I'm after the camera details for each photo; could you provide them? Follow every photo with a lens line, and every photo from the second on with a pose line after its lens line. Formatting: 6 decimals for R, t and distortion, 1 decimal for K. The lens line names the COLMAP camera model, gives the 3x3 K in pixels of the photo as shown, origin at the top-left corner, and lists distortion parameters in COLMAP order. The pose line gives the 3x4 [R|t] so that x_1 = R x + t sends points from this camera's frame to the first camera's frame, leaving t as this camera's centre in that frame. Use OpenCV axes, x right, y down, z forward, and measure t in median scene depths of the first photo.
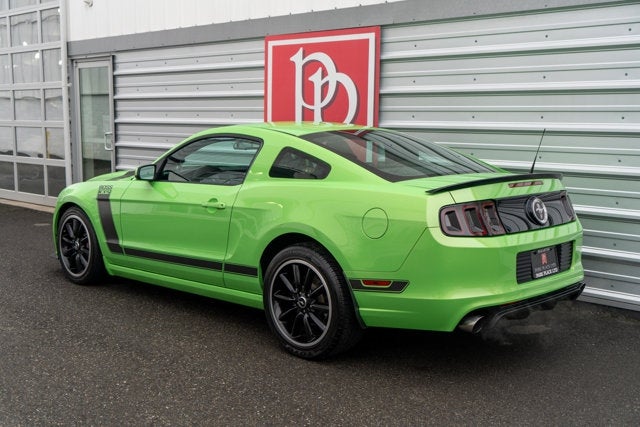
lens RADIAL K [[739.8, 0, 332.7], [0, 739.8, 225.1], [0, 0, 1]] dist [0.044512, 0.000000]
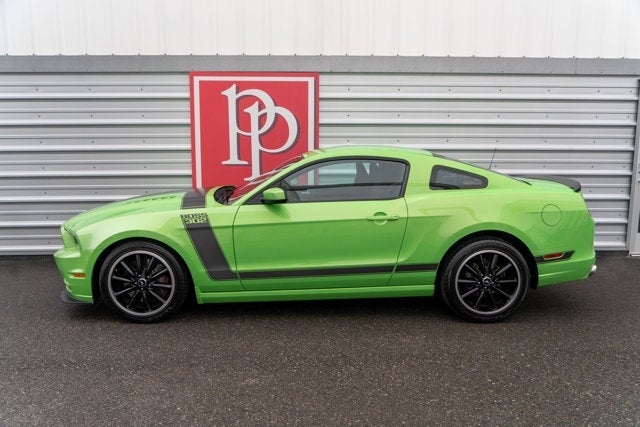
lens RADIAL K [[481.9, 0, 317.4], [0, 481.9, 226.3], [0, 0, 1]] dist [-0.026408, 0.023269]
pose [[0.724503, -0.127737, 0.677332, -0.521234], [0.106796, 0.991614, 0.072773, -0.056061], [-0.680948, 0.019612, 0.732069, 0.360128]]
